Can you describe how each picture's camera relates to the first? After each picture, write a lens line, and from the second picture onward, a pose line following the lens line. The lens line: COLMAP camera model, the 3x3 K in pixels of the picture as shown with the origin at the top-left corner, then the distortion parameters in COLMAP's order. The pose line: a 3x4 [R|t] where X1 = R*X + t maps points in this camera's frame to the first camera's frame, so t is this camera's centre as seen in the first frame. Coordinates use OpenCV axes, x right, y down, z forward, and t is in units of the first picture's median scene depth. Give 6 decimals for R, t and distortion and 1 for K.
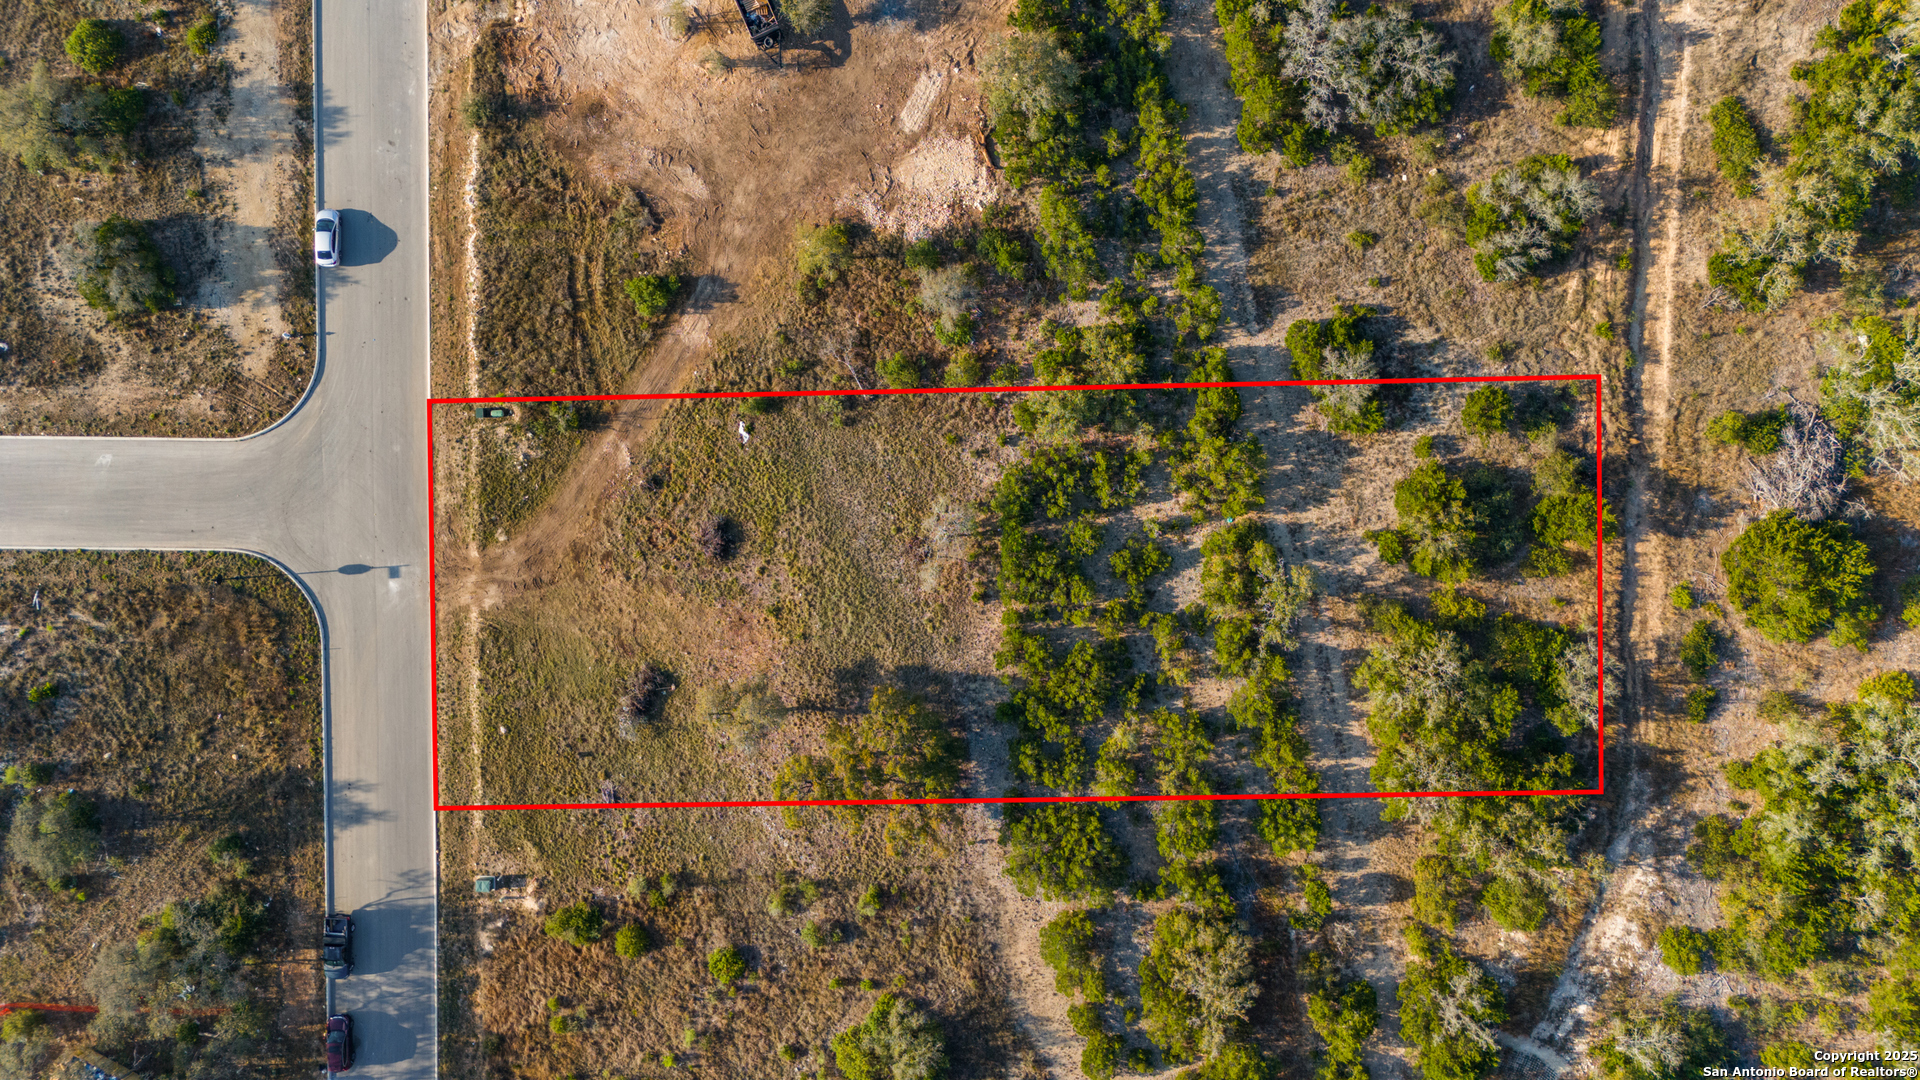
lens RADIAL K [[1403.8, 0, 958.8], [0, 1403.8, 534.5], [0, 0, 1]] dist [0.071132, -0.068745]
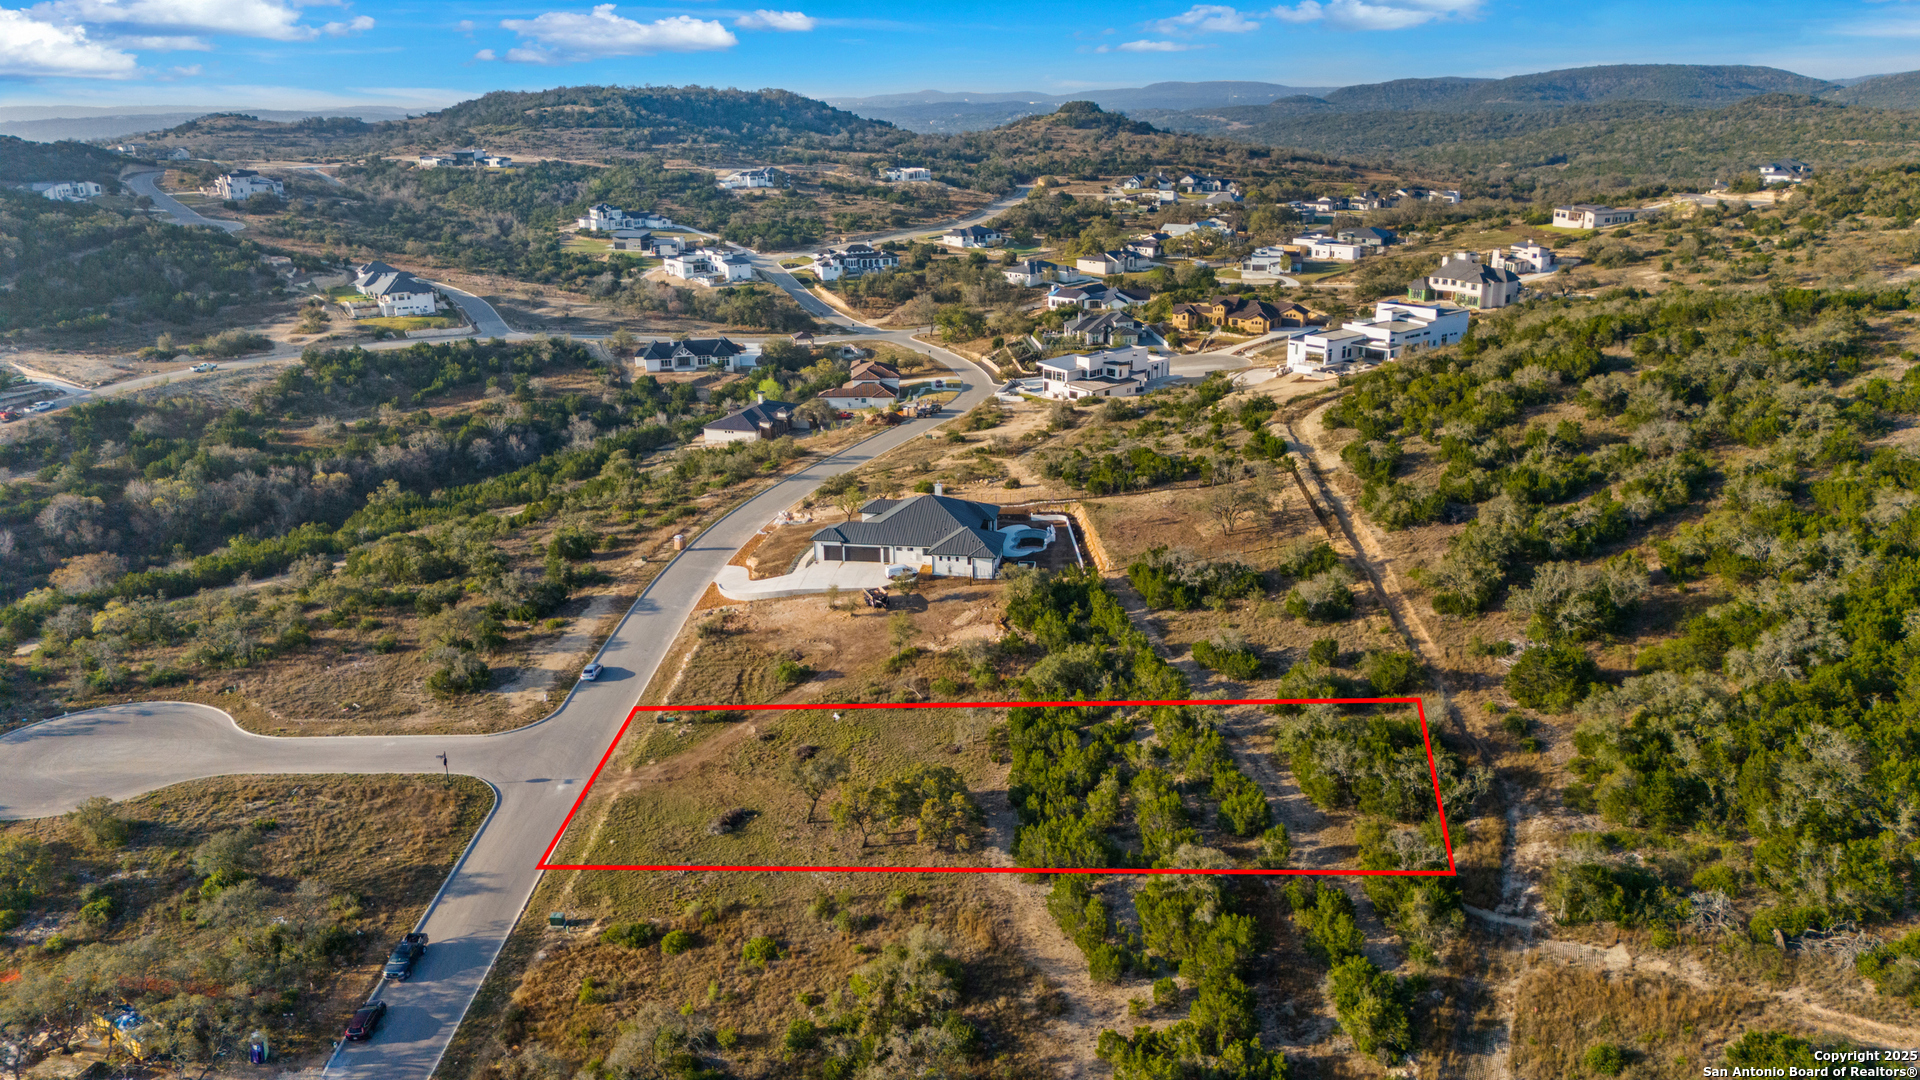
lens RADIAL K [[1403.8, 0, 971.4], [0, 1403.8, 548.0], [0, 0, 1]] dist [0.071132, -0.068745]
pose [[0.999601, 0.004944, -0.027811, 0.027101], [-0.027954, 0.314632, -0.948802, 1.271336], [0.004059, 0.949201, 0.314645, 0.378024]]
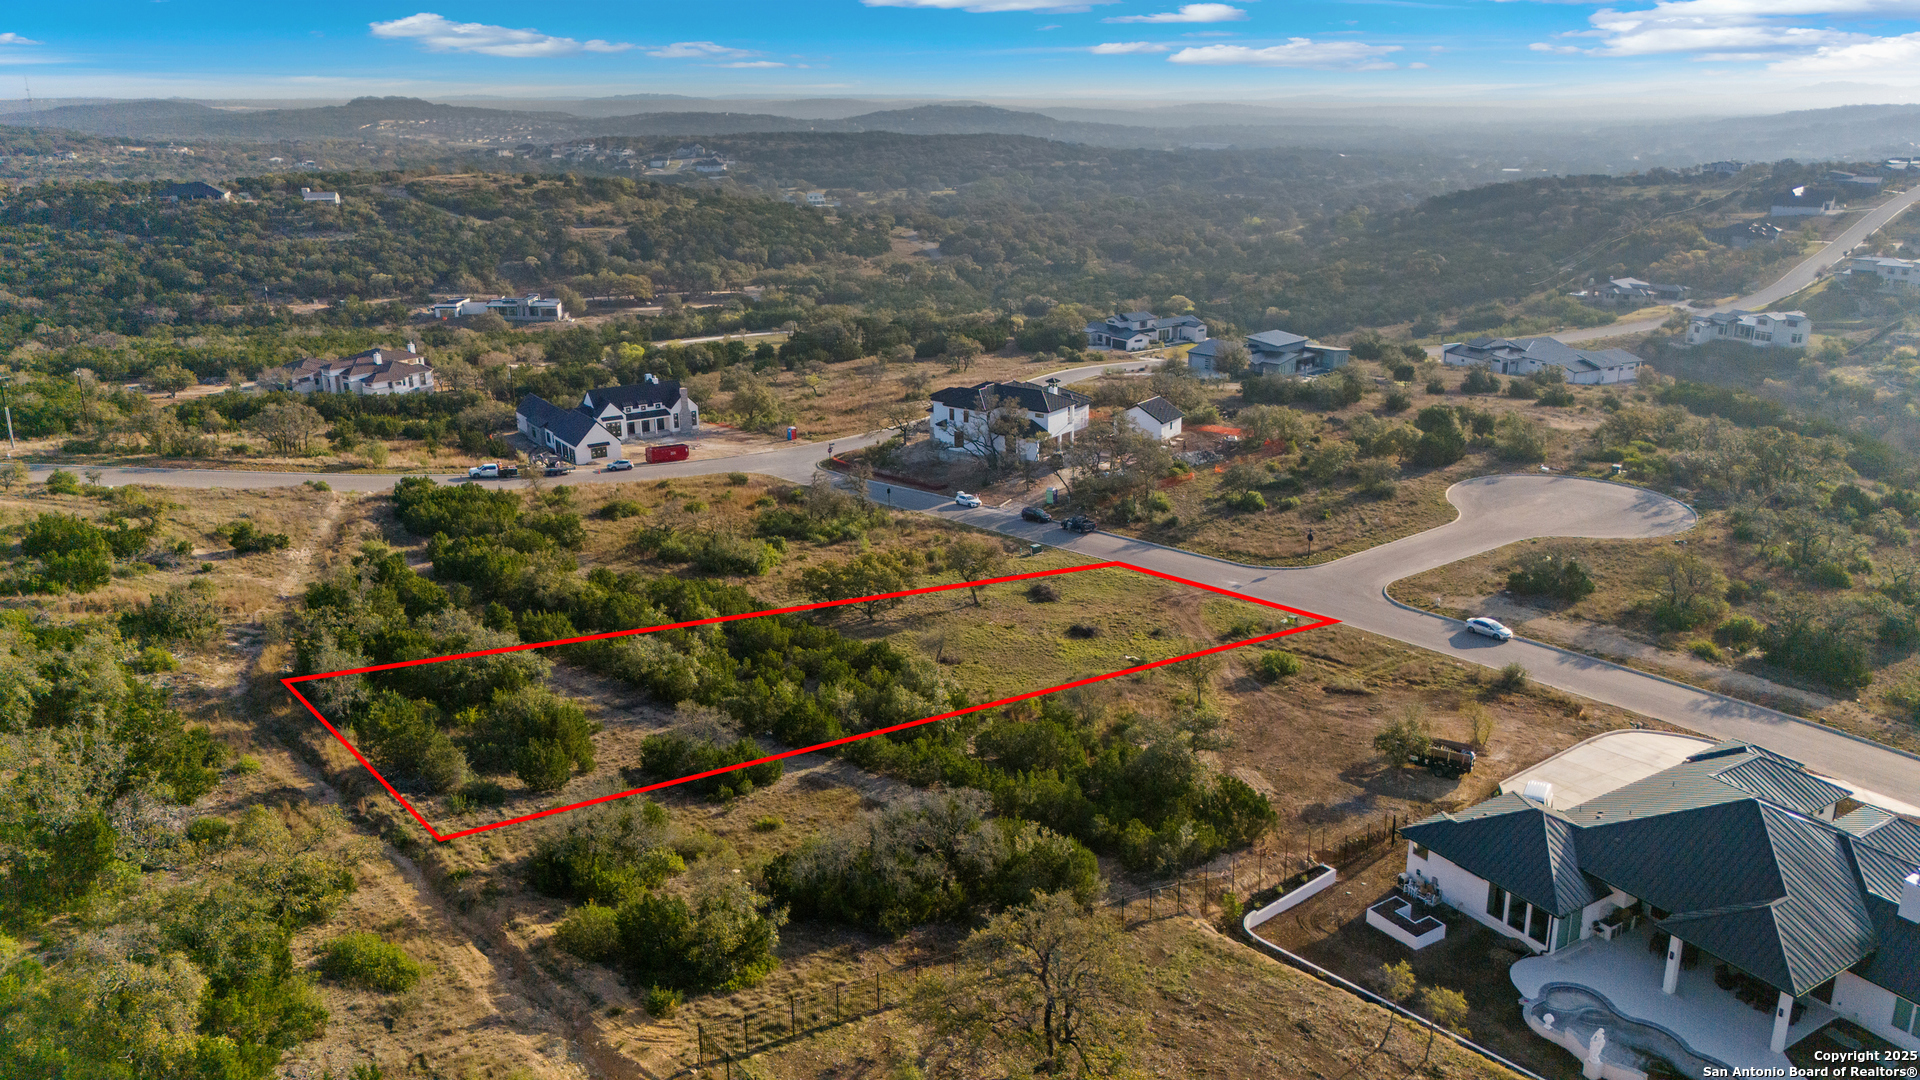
lens RADIAL K [[1403.8, 0, 966.3], [0, 1403.8, 548.2], [0, 0, 1]] dist [0.071132, -0.068745]
pose [[-0.773405, 0.209054, -0.598449, 0.626201], [-0.633782, -0.235820, 0.736688, -0.817255], [0.012882, 0.949044, 0.314879, 0.559826]]
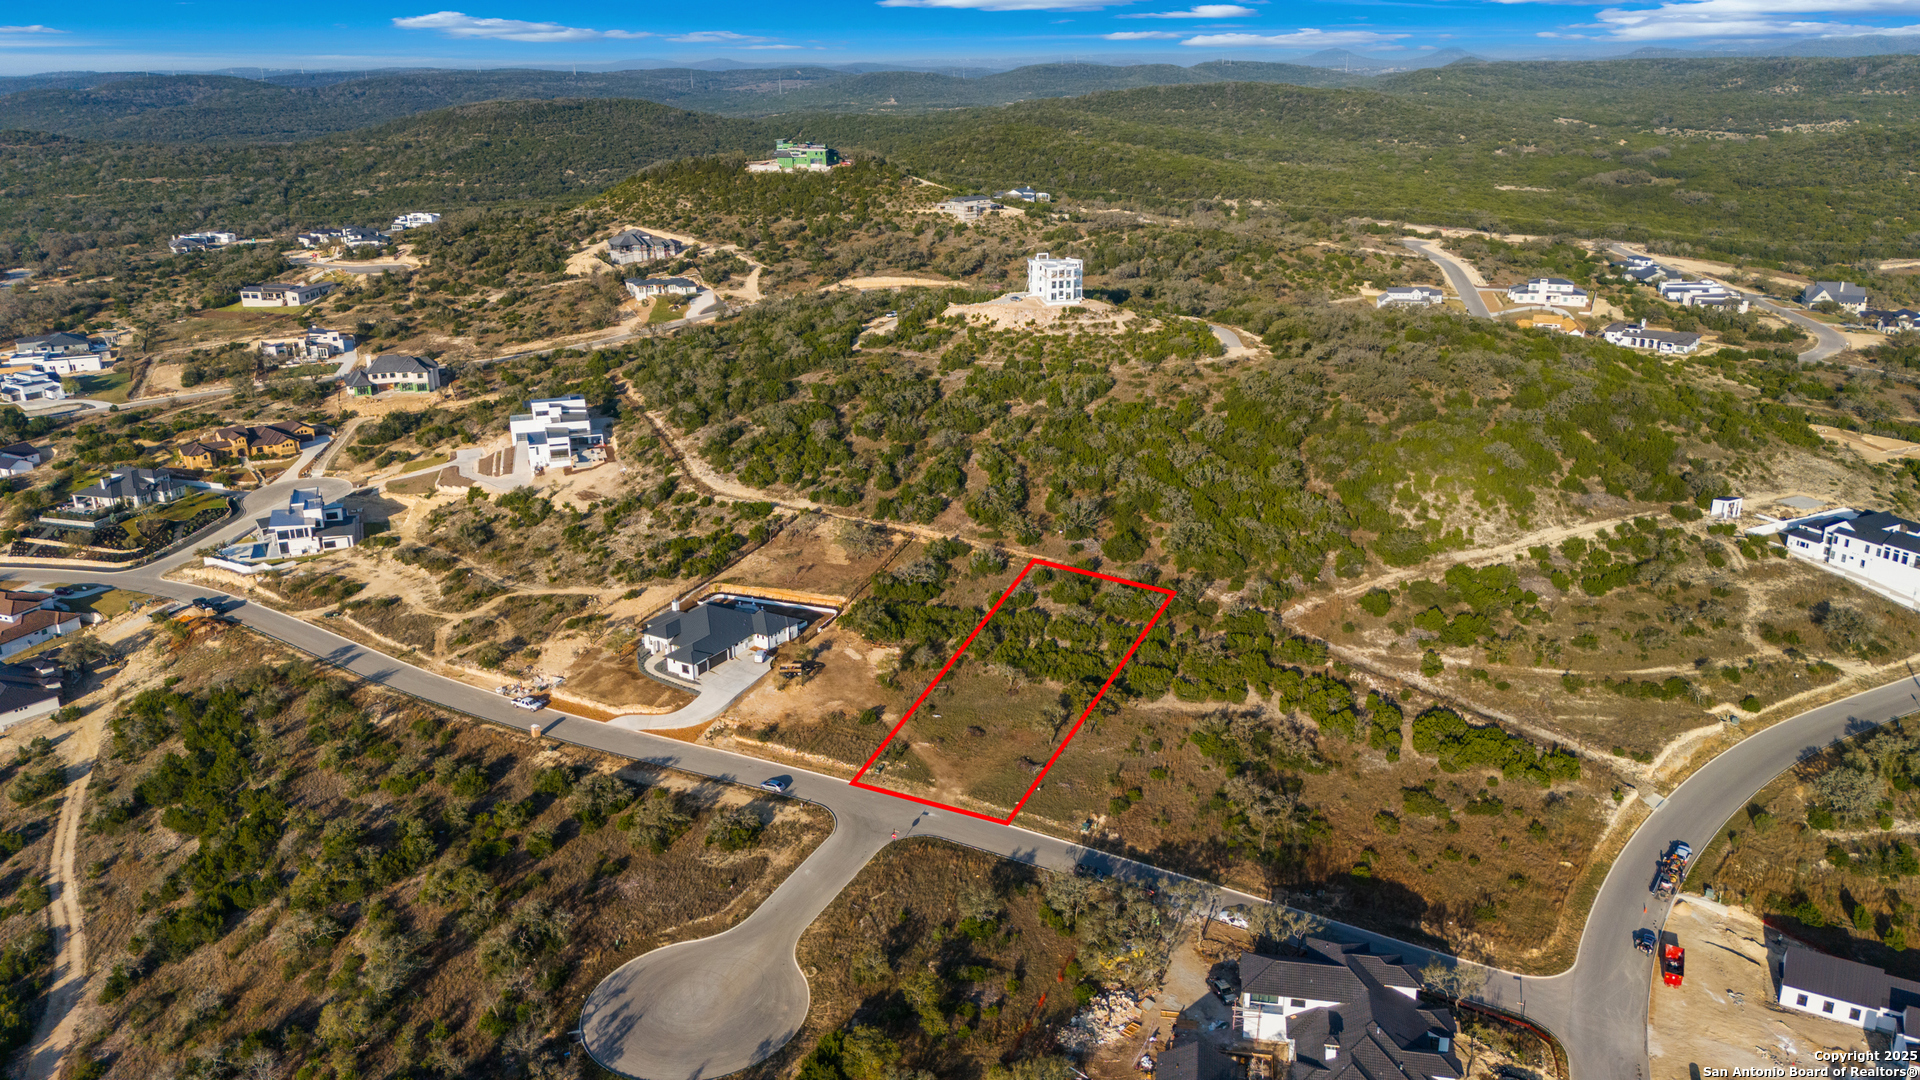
lens RADIAL K [[1403.8, 0, 972.0], [0, 1403.8, 509.4], [0, 0, 1]] dist [0.071132, -0.068745]
pose [[0.401984, -0.275895, 0.873093, -2.095612], [0.915631, 0.115577, -0.385048, 0.847401], [0.005323, 0.954214, 0.299078, -0.024595]]
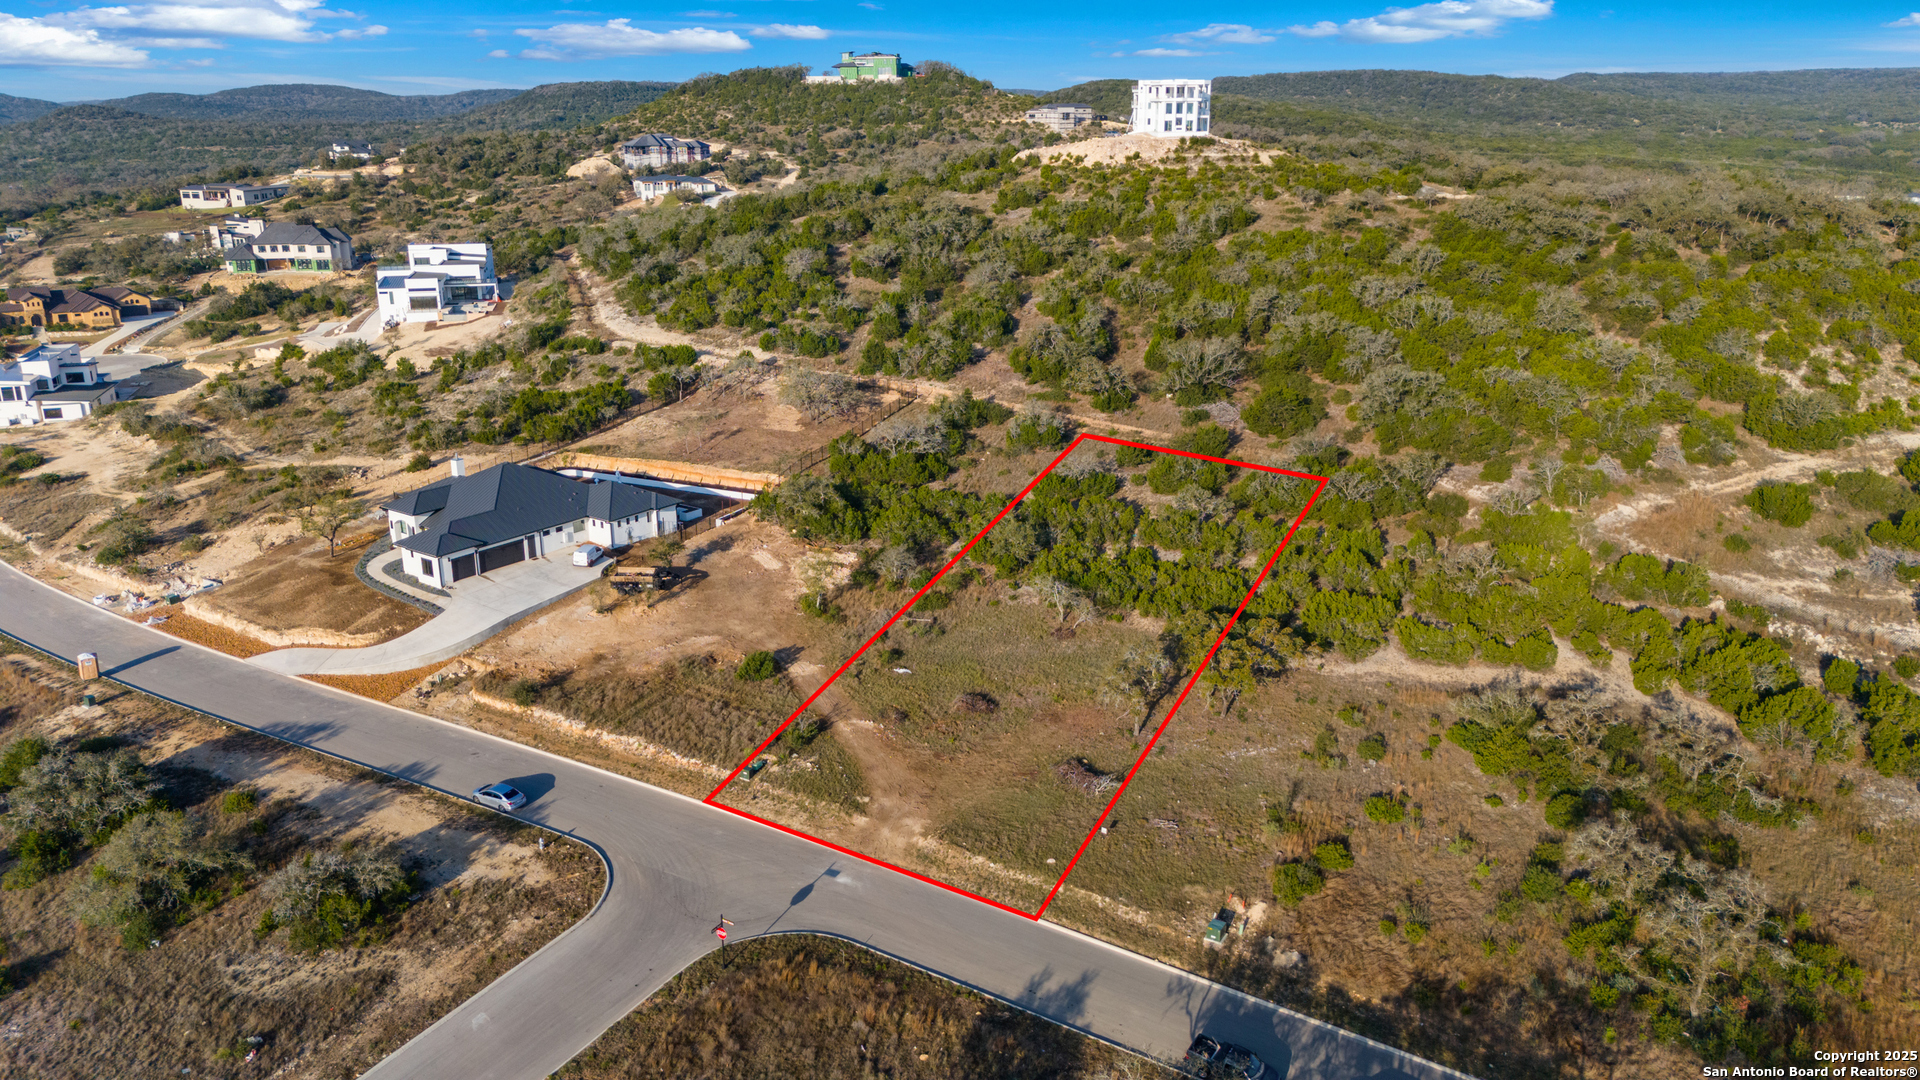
lens RADIAL K [[1403.8, 0, 969.3], [0, 1403.8, 536.6], [0, 0, 1]] dist [0.071132, -0.068745]
pose [[0.474714, -0.254840, 0.842439, -1.062801], [0.880140, 0.138438, -0.454080, 0.476076], [-0.000908, 0.957022, 0.290014, 0.576706]]
